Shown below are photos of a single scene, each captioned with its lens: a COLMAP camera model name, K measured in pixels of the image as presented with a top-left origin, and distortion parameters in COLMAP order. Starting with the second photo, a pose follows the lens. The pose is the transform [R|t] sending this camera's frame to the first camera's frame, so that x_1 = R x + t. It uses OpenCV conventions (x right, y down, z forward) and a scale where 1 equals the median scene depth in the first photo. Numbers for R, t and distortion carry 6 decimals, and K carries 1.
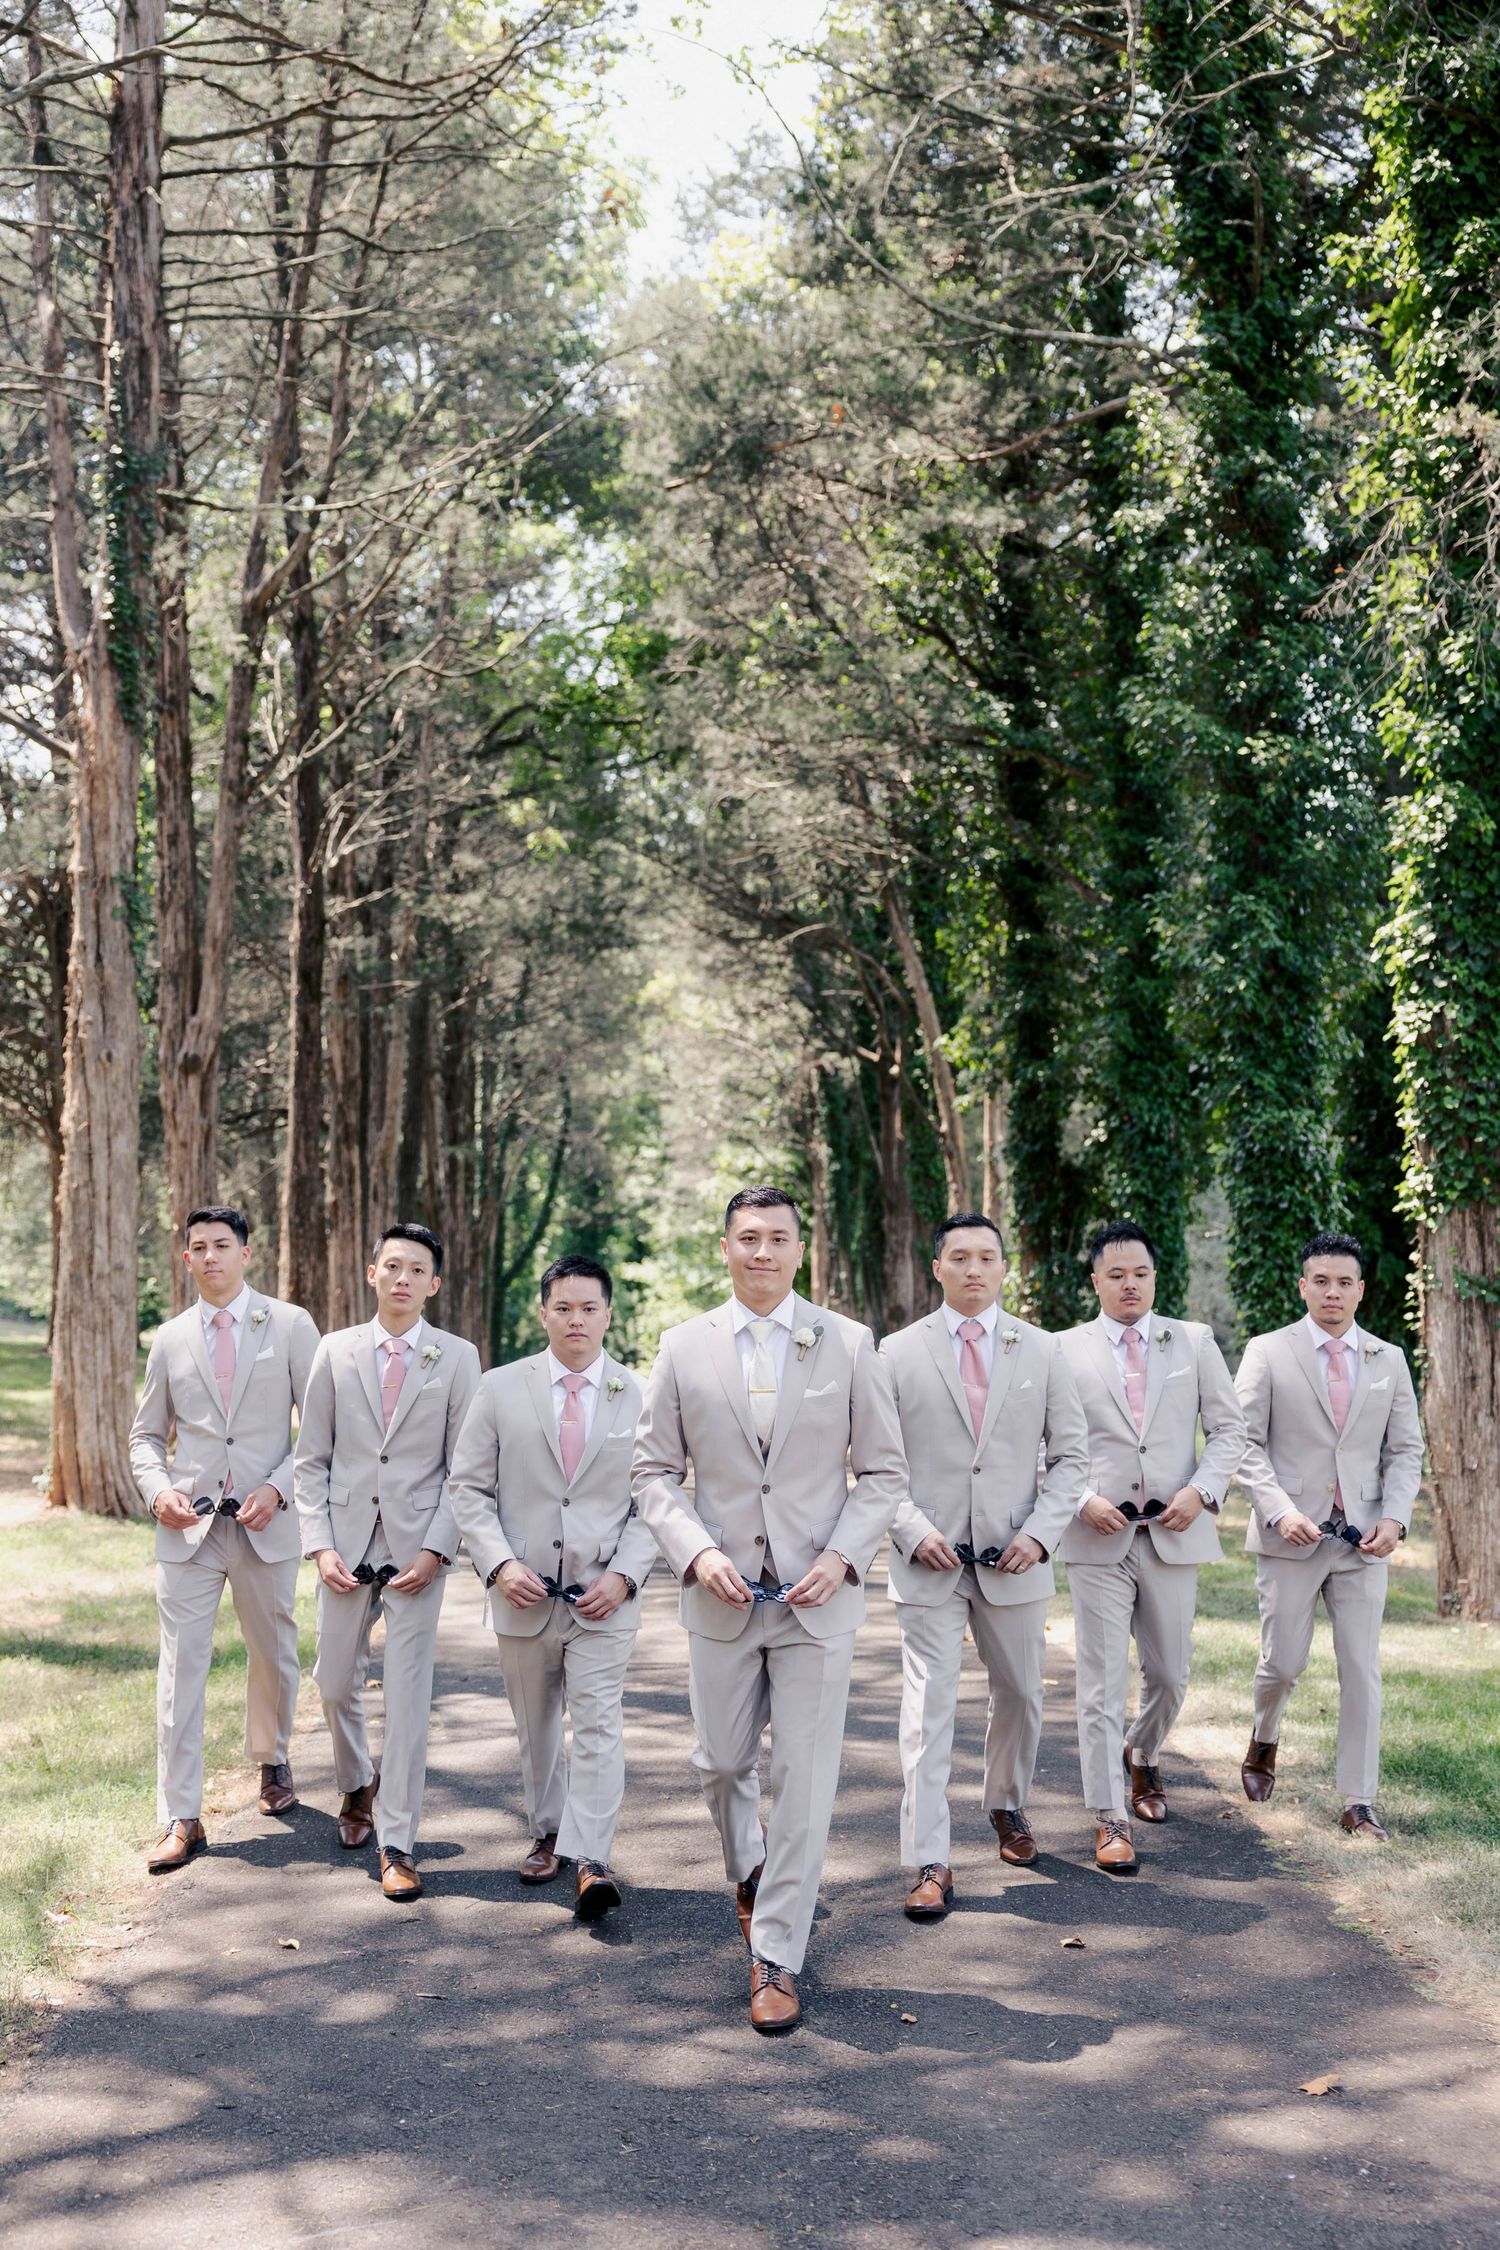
lens RADIAL K [[2362.3, 0, 751.3], [0, 2362.3, 1155.1], [0, 0, 1]] dist [-0.020172, -0.001791]
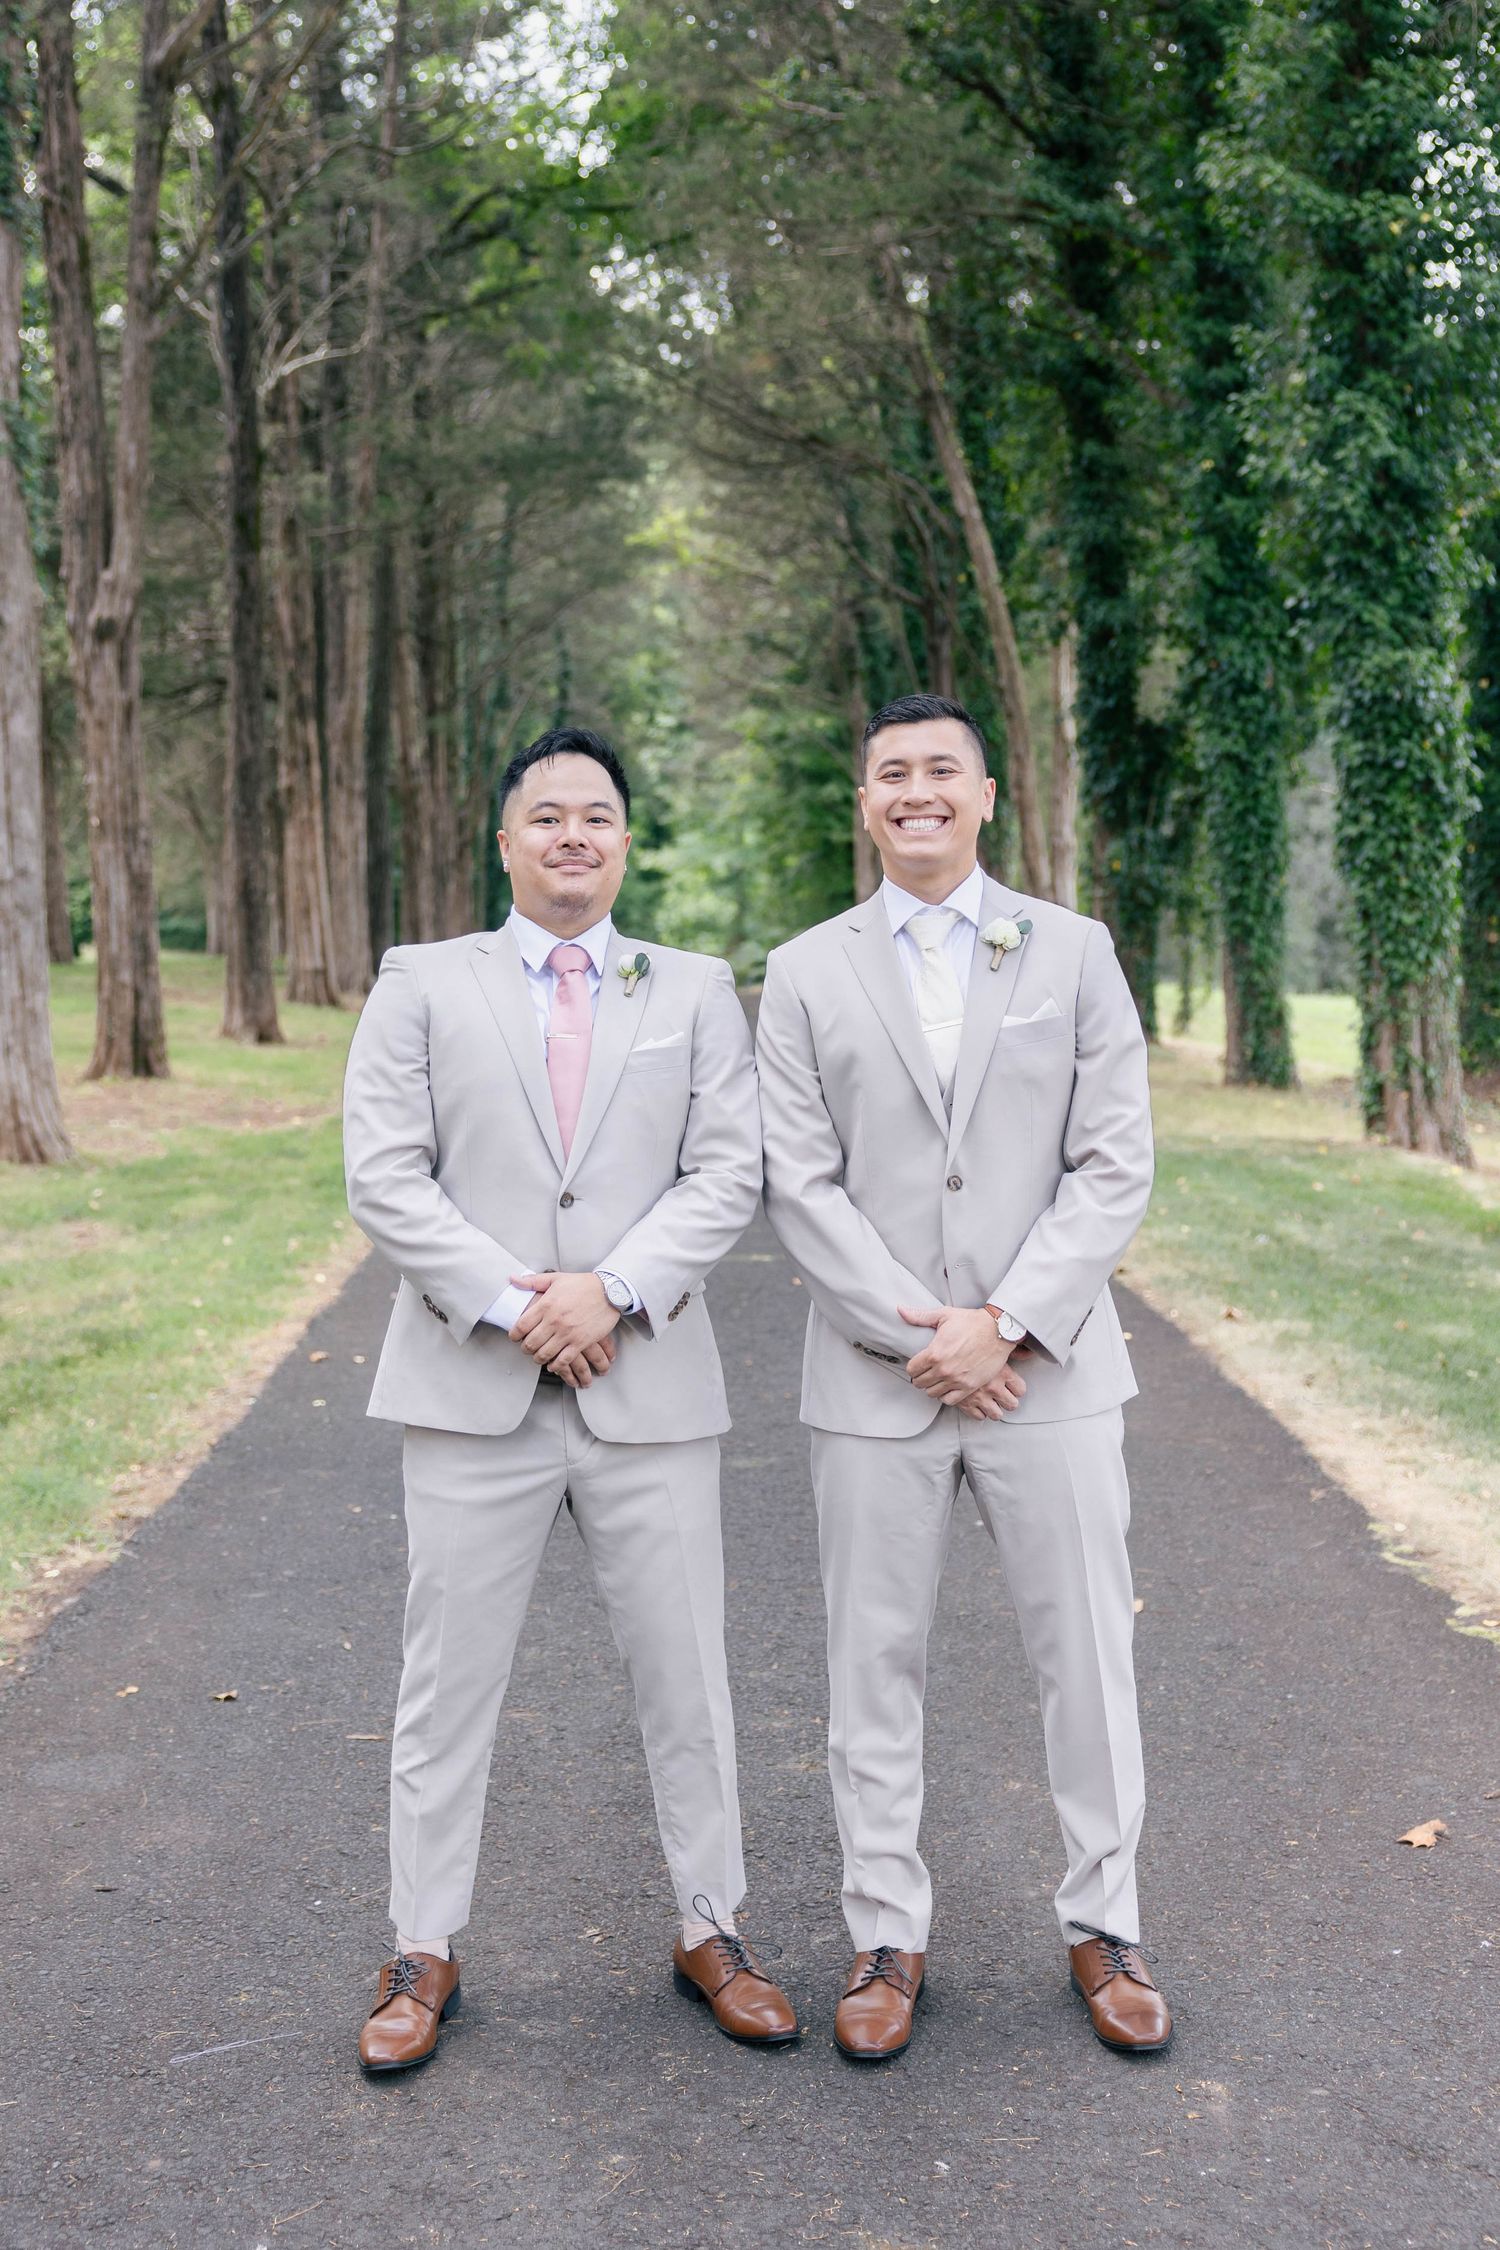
lens RADIAL K [[2728.9, 0, 783.6], [0, 2728.9, 941.1], [0, 0, 1]] dist [-0.021513, 0.028796]
pose [[0.999694, -0.024352, -0.004364, 0.006420], [0.024624, 0.996453, 0.080471, 0.000451], [0.002389, -0.080554, 0.996747, 0.018423]]
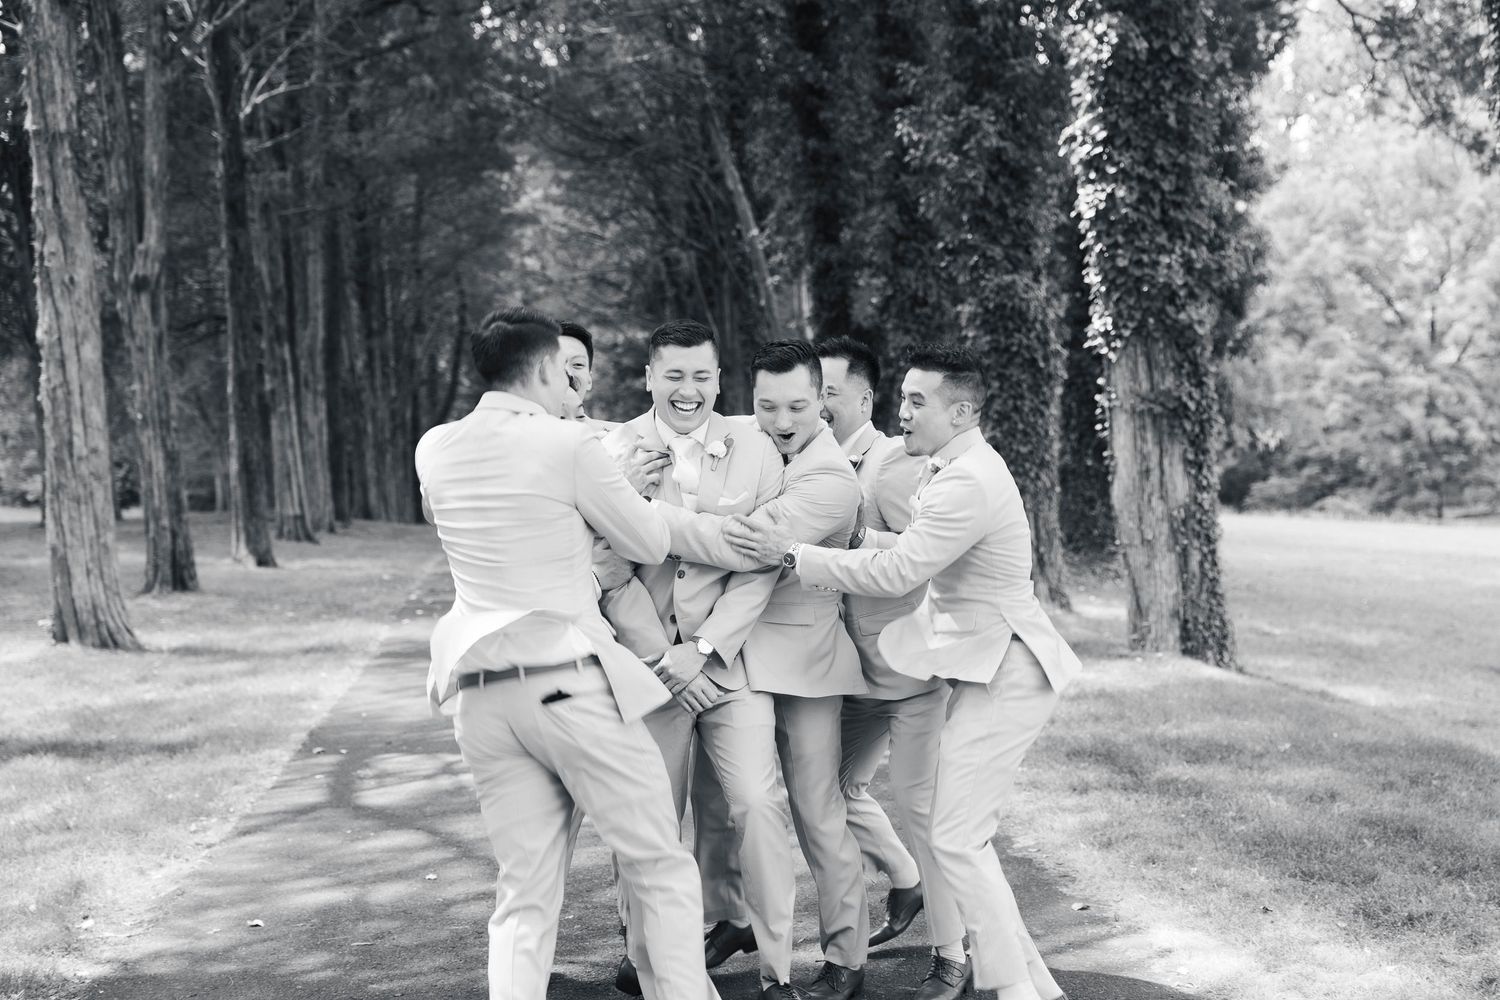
lens RADIAL K [[1937.7, 0, 785.7], [0, 1937.7, 514.4], [0, 0, 1]] dist [-0.002287, -0.007049]
pose [[0.995213, -0.061594, 0.075870, 0.011857], [0.054159, 0.993865, 0.096428, 0.001861], [-0.081344, -0.091857, 0.992444, -0.037097]]
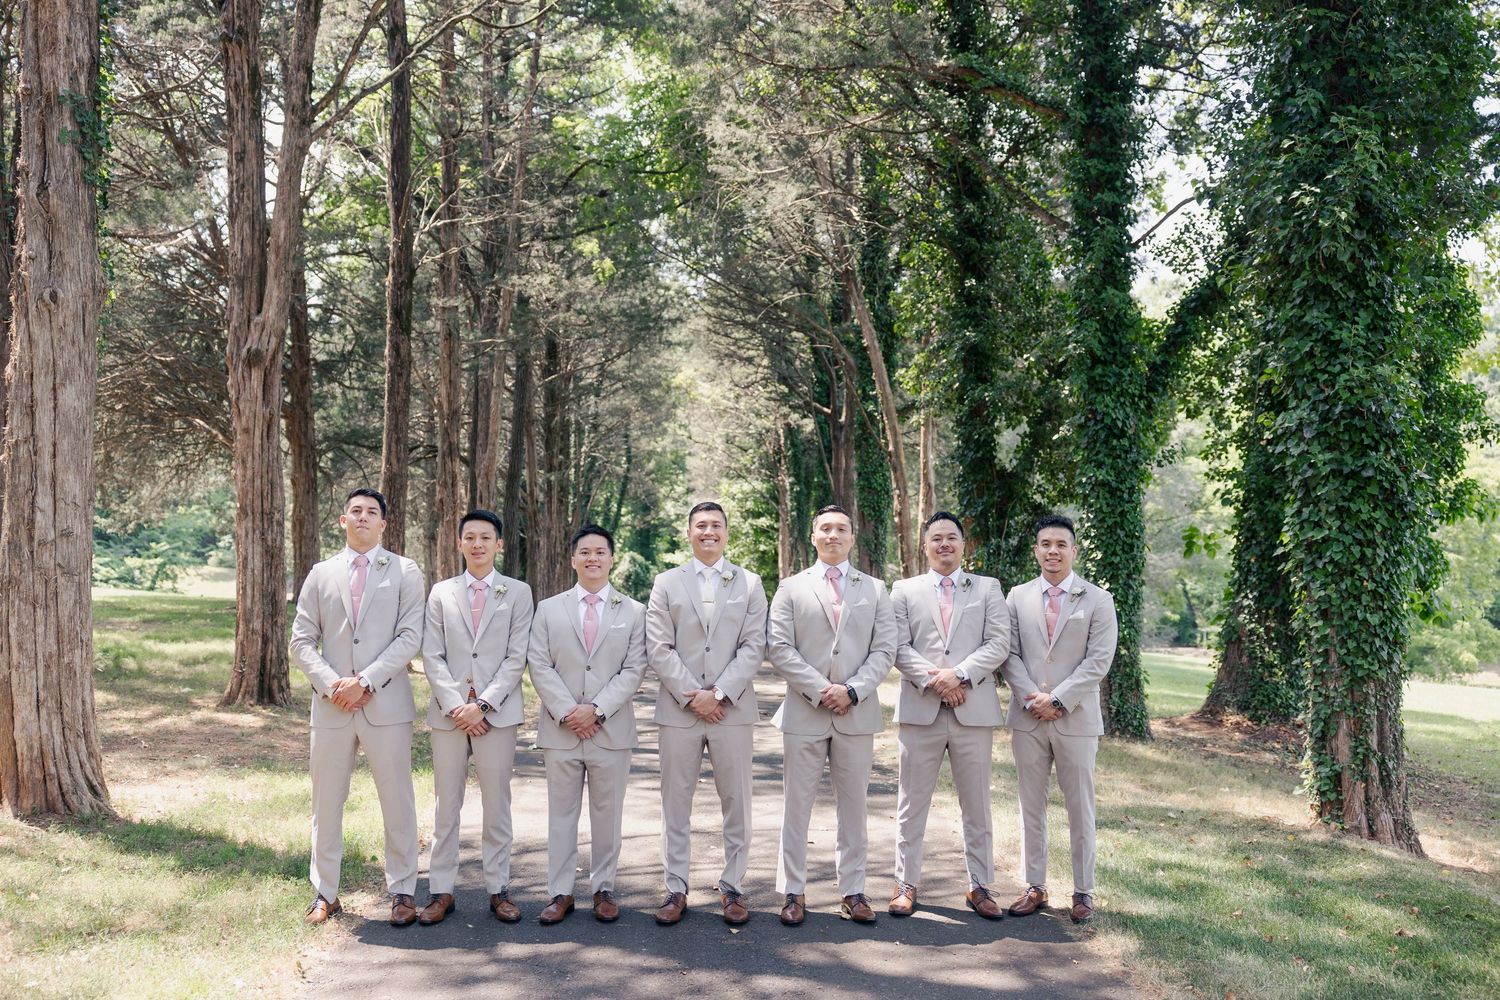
lens RADIAL K [[1149.8, 0, 746.5], [0, 1149.8, 528.9], [0, 0, 1]] dist [-0.004389, -0.002671]
pose [[0.999889, 0.007083, 0.013096, -0.012297], [-0.007368, 0.999734, 0.021832, 0.026628], [-0.012938, -0.021926, 0.999676, 0.435214]]
